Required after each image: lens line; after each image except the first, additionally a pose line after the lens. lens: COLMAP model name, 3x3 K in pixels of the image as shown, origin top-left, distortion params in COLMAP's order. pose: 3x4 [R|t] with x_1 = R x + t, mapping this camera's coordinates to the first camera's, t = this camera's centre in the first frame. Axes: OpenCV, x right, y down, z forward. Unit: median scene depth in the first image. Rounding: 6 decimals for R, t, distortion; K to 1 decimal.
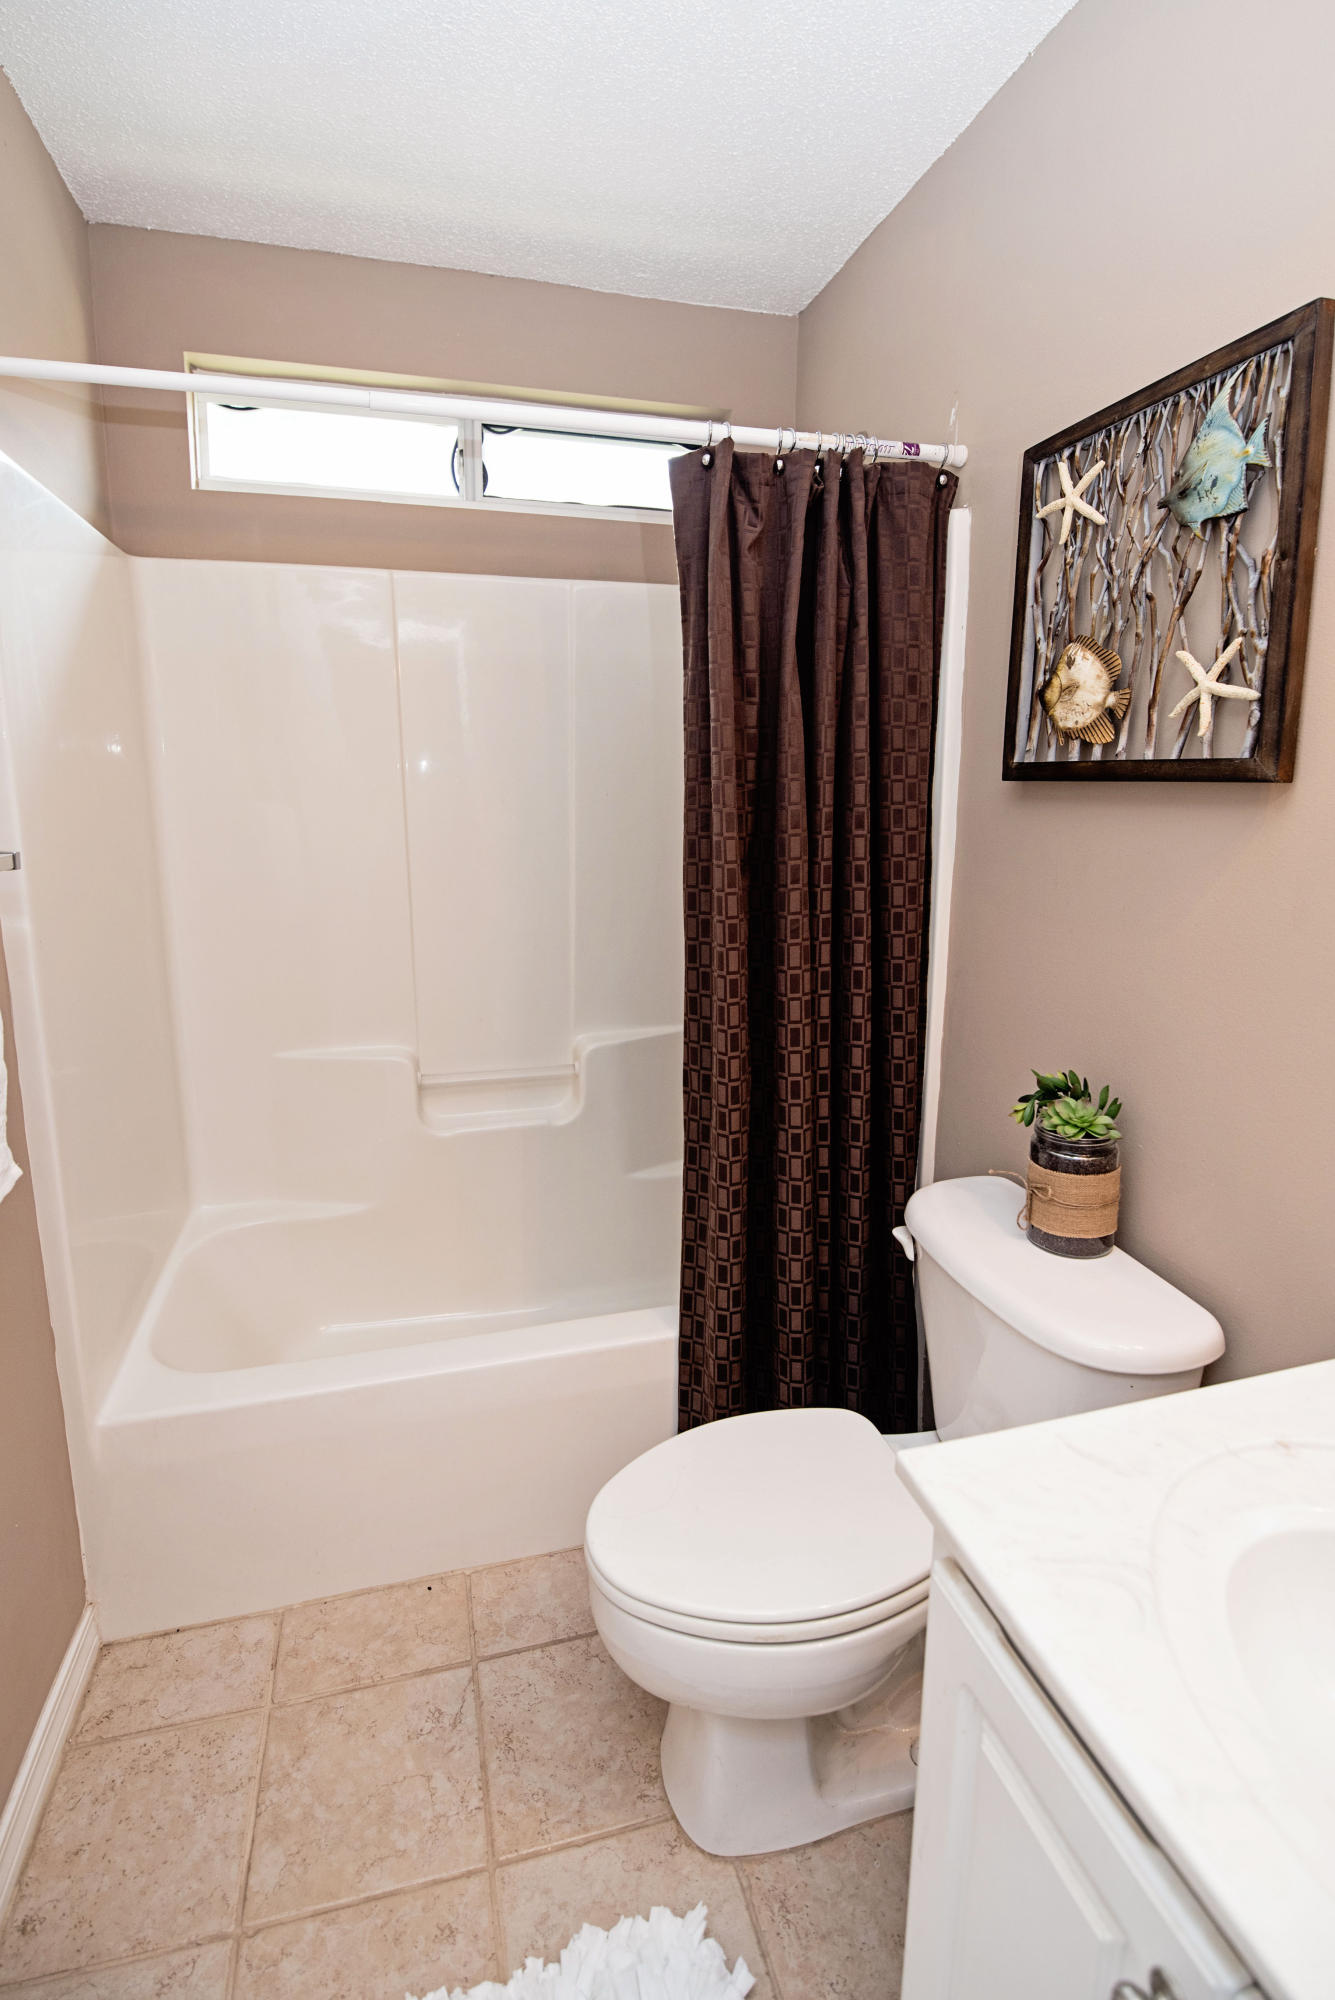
lens RADIAL K [[962.0, 0, 665.6], [0, 962.0, 921.8], [0, 0, 1]] dist [-0.002390, -0.010666]
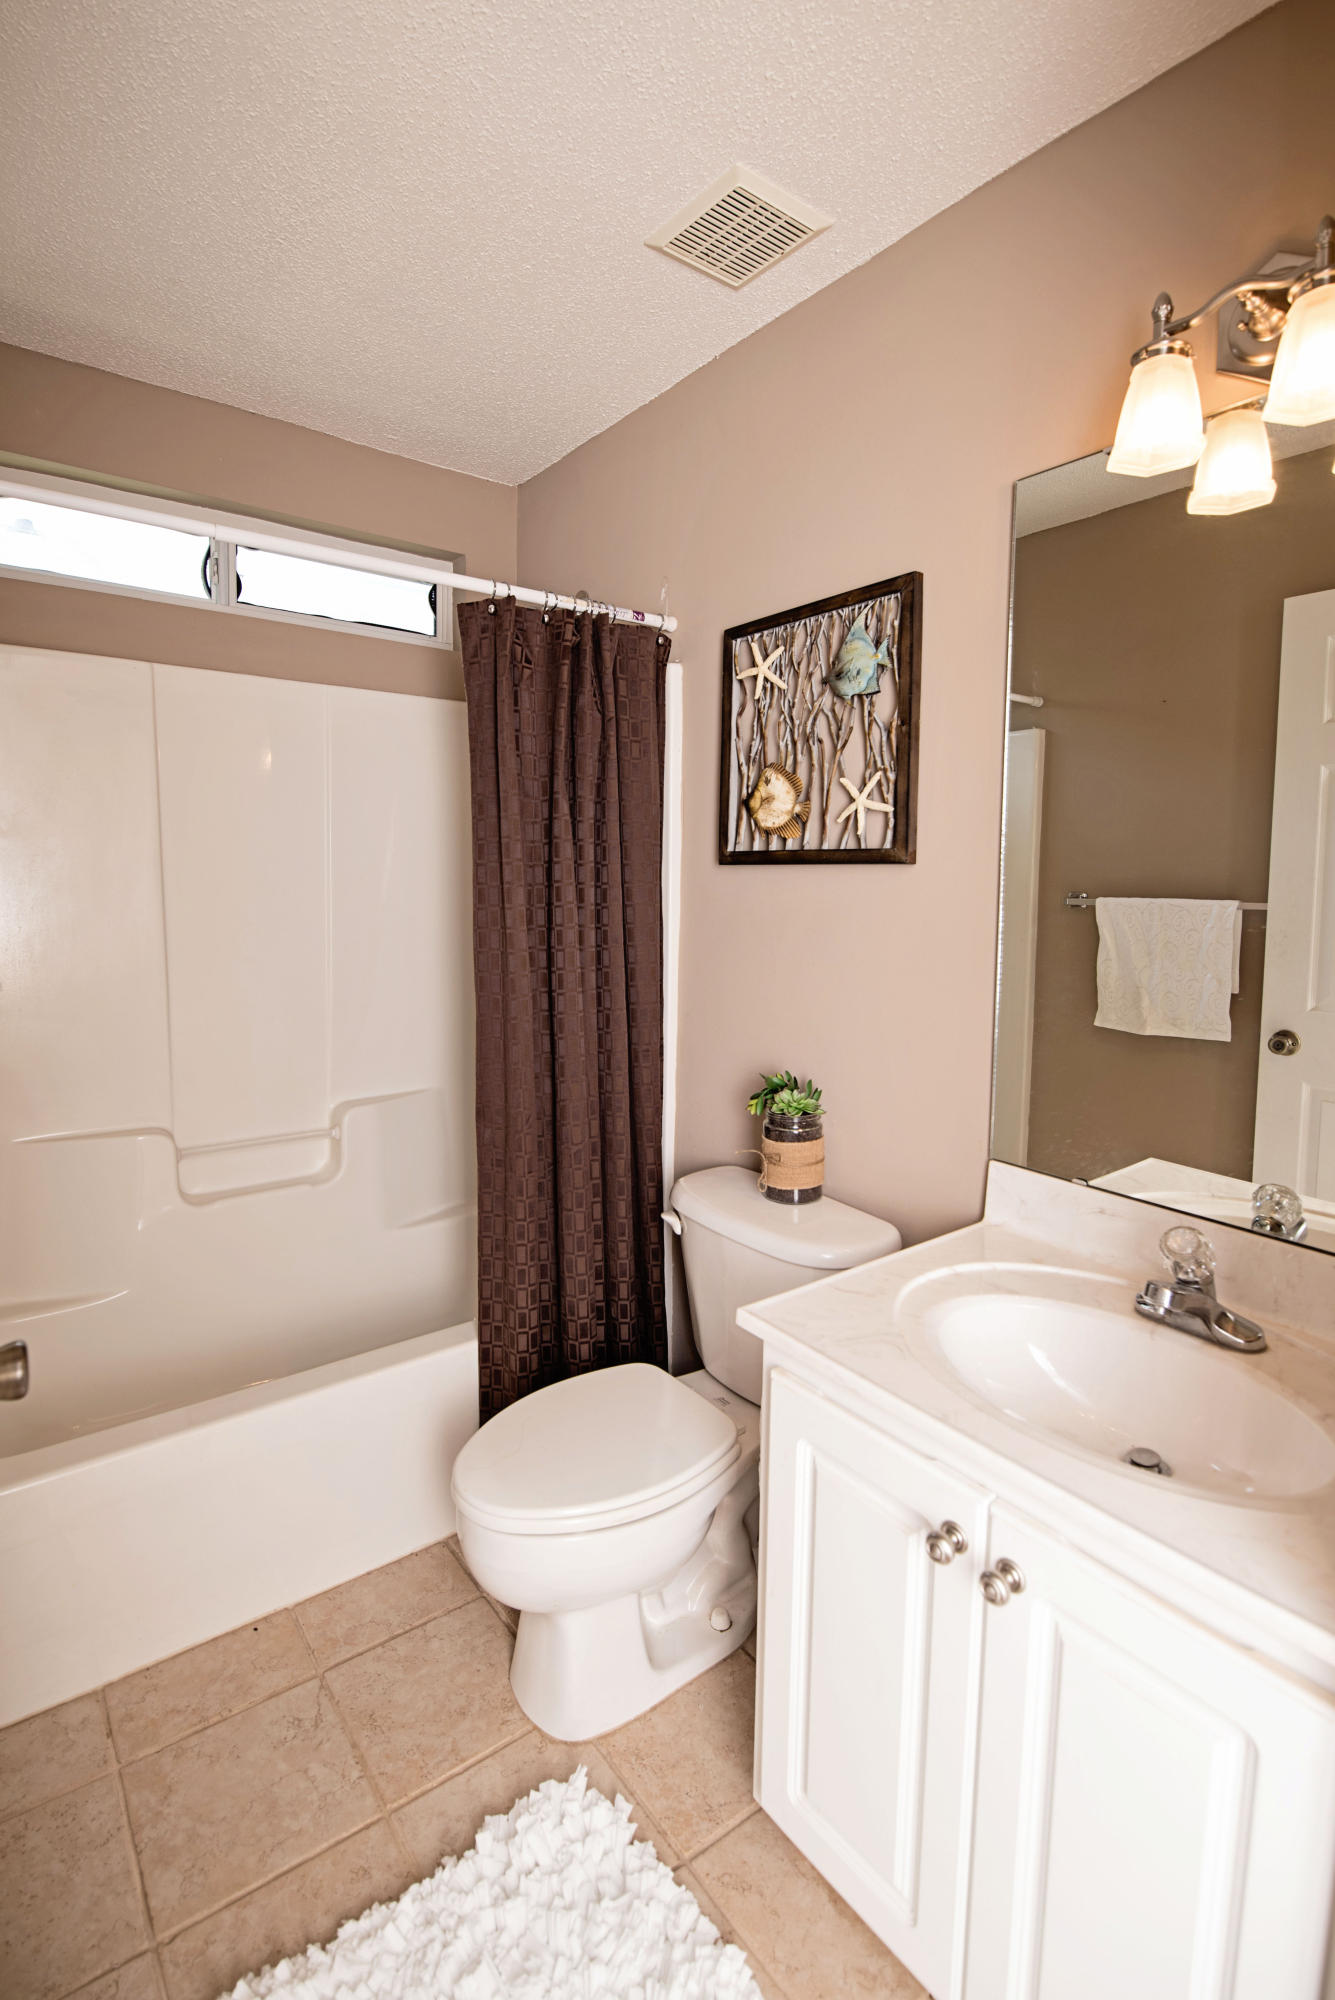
lens RADIAL K [[962.0, 0, 665.6], [0, 962.0, 921.8], [0, 0, 1]] dist [-0.002390, -0.010666]
pose [[0.927598, -0.011801, 0.373393, -0.254372], [0.047926, 0.995001, -0.087612, 0.053920], [-0.370492, 0.099164, 0.923527, -0.236542]]
